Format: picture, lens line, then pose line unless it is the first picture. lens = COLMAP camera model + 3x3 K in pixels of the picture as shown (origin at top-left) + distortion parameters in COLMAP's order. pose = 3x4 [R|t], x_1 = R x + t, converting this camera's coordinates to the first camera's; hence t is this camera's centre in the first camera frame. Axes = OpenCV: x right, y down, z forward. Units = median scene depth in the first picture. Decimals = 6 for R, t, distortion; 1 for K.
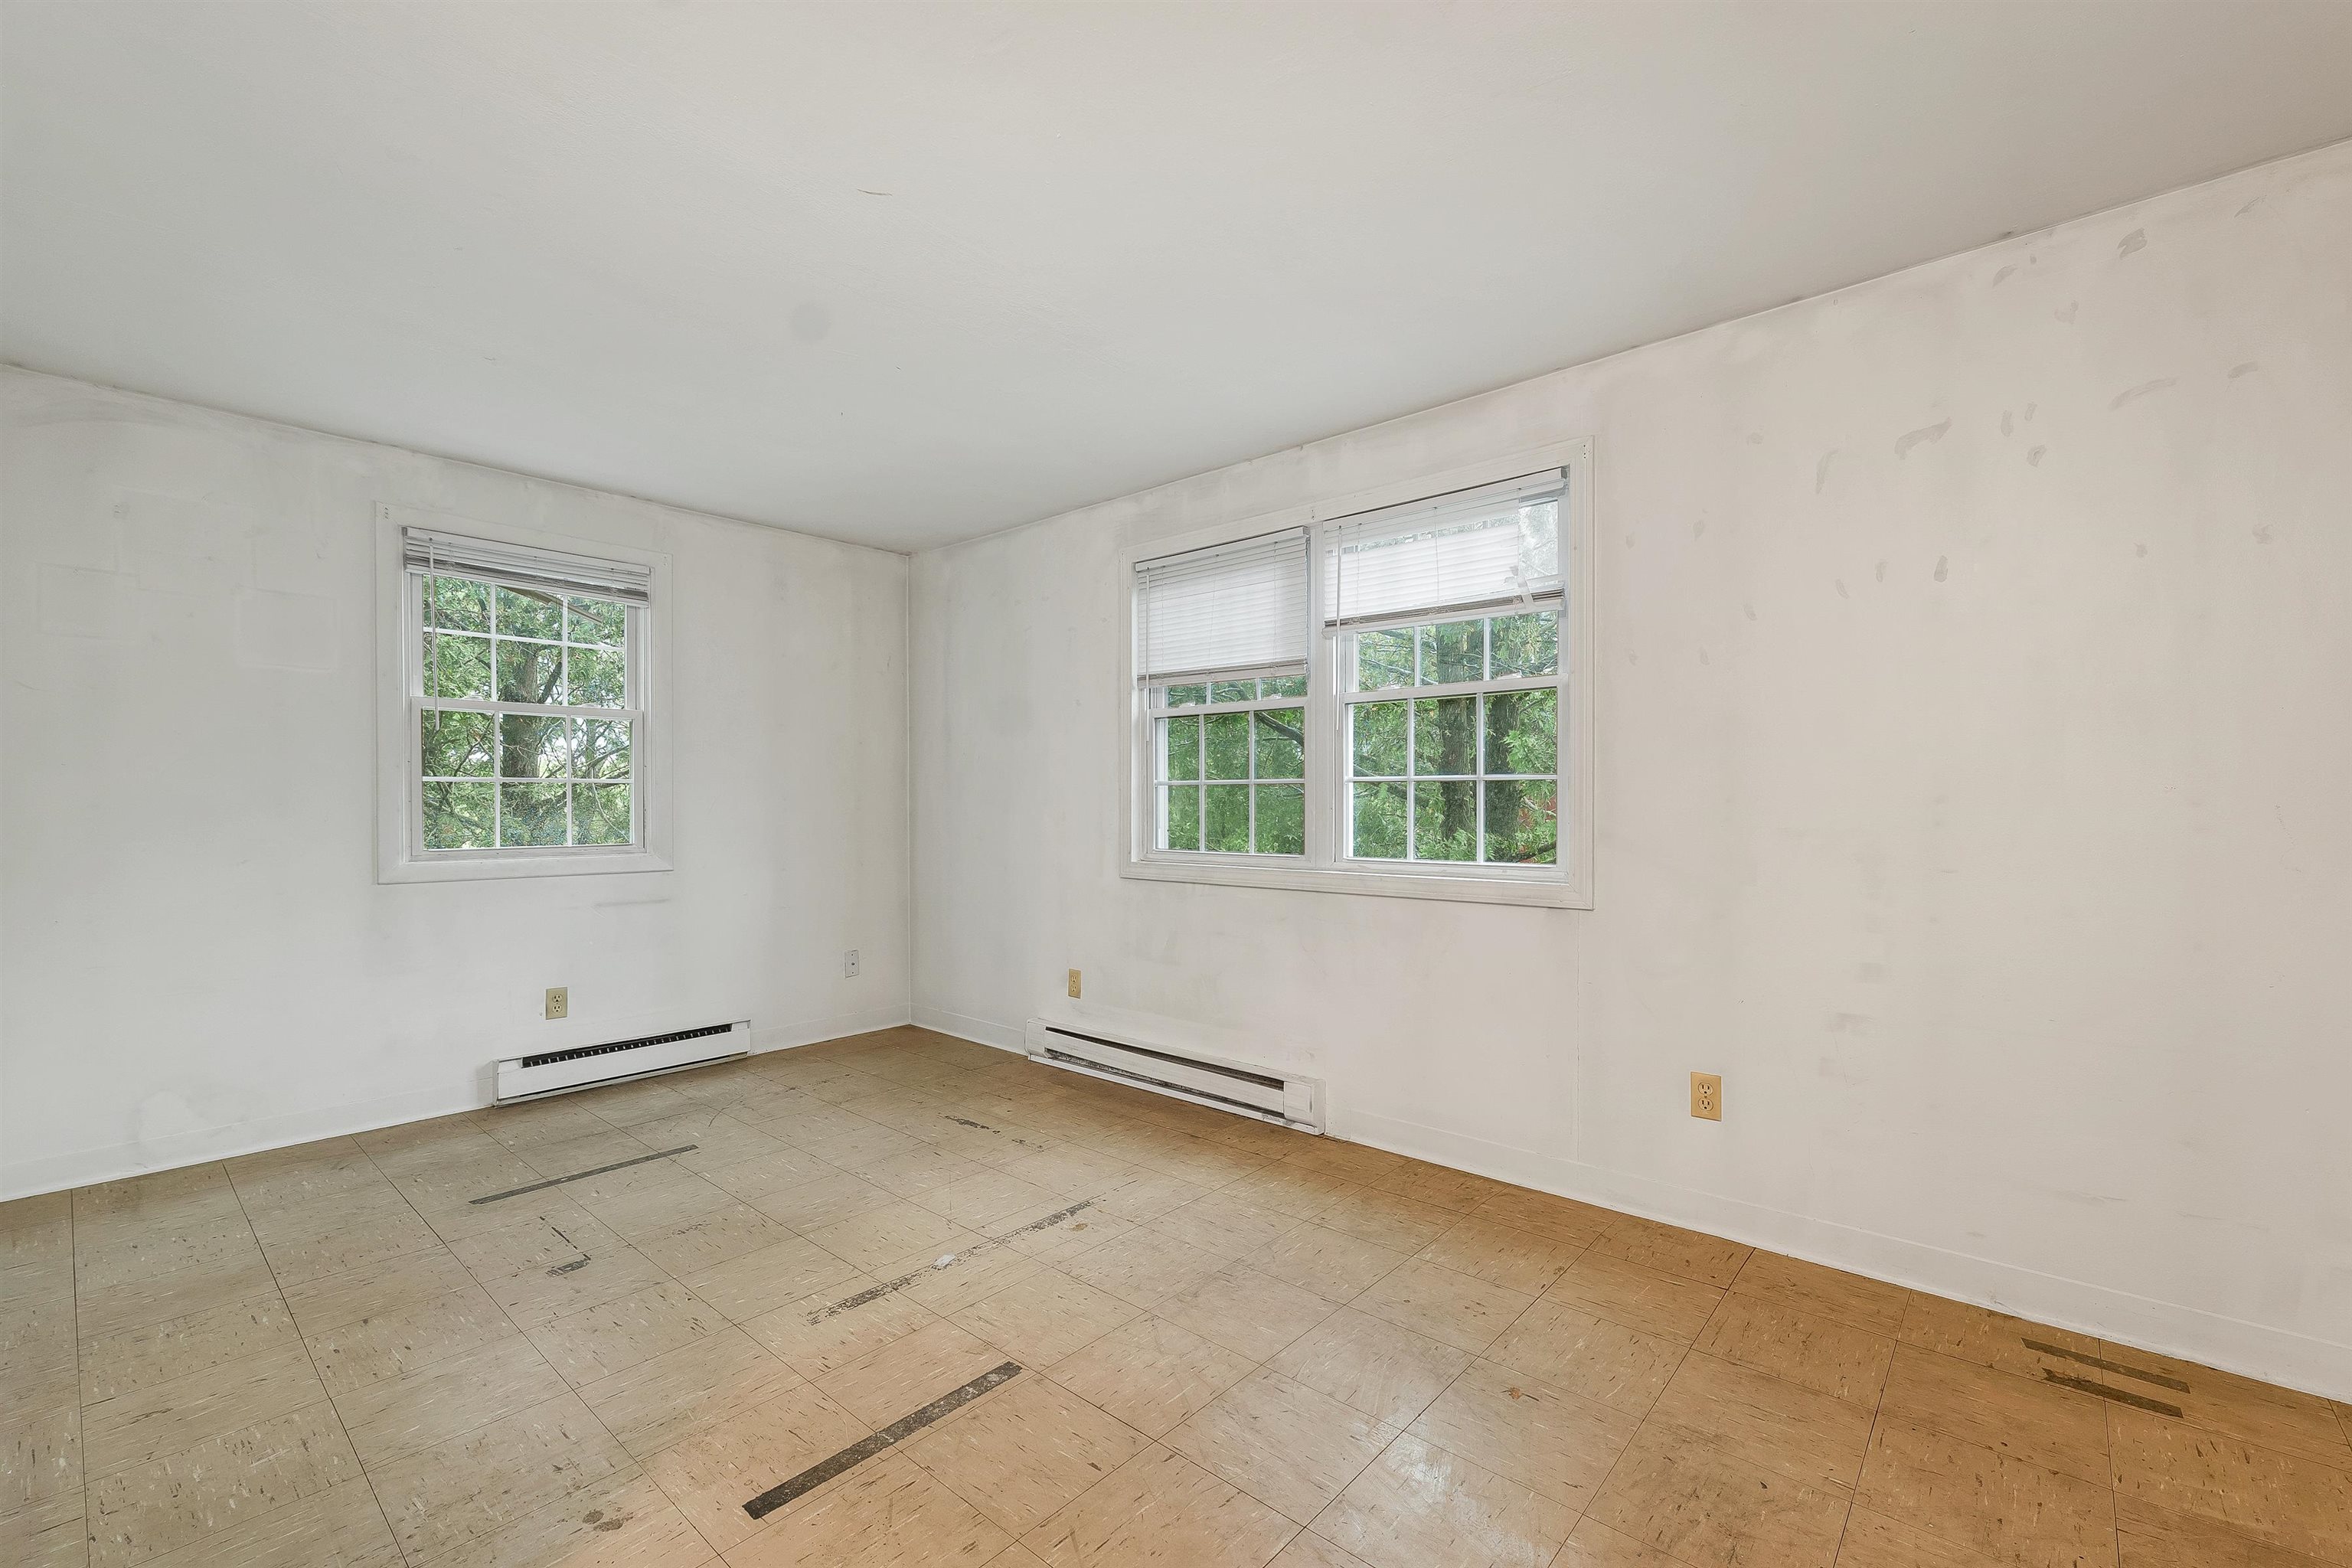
lens RADIAL K [[973.9, 0, 1180.5], [0, 973.9, 799.5], [0, 0, 1]] dist [0.000822, 0.000249]
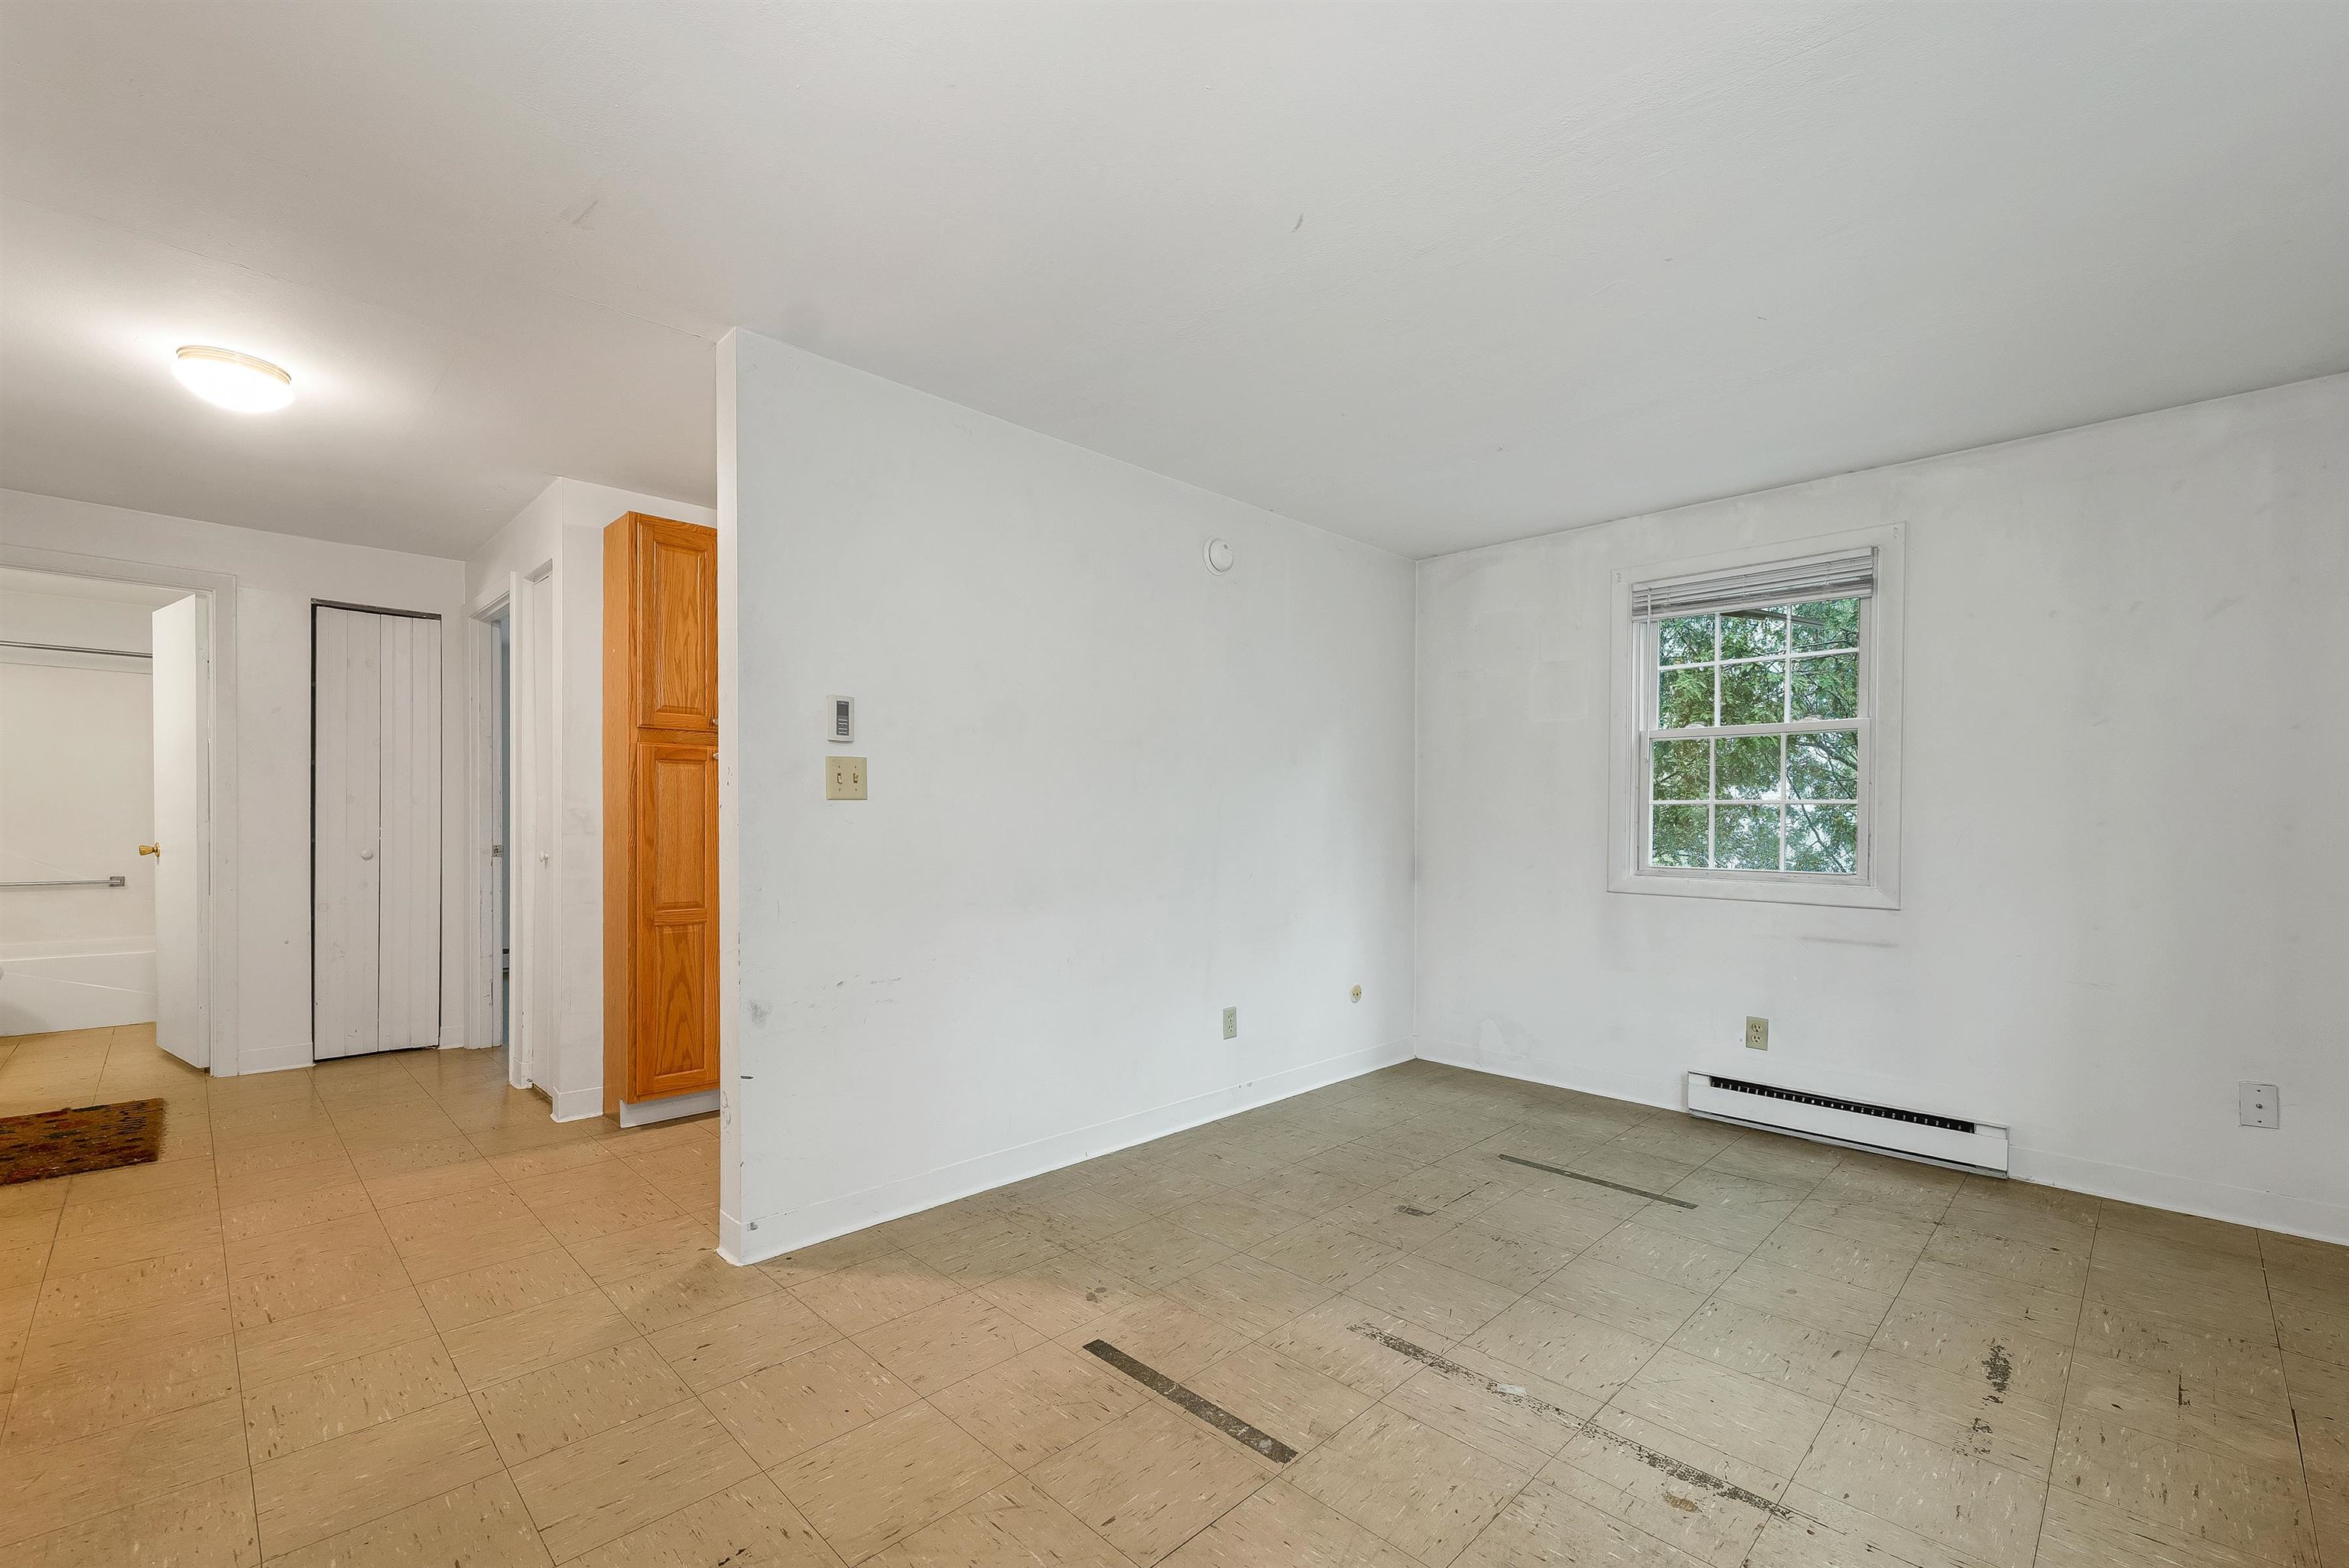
lens RADIAL K [[1001.2, 0, 1176.6], [0, 1001.2, 821.8], [0, 0, 1]] dist [0.001222, 0.000138]
pose [[-0.058461, 0.003880, -0.998282, 0.430023], [-0.006824, 0.999968, 0.004286, -0.000344], [0.998266, 0.007063, -0.058433, 0.547213]]
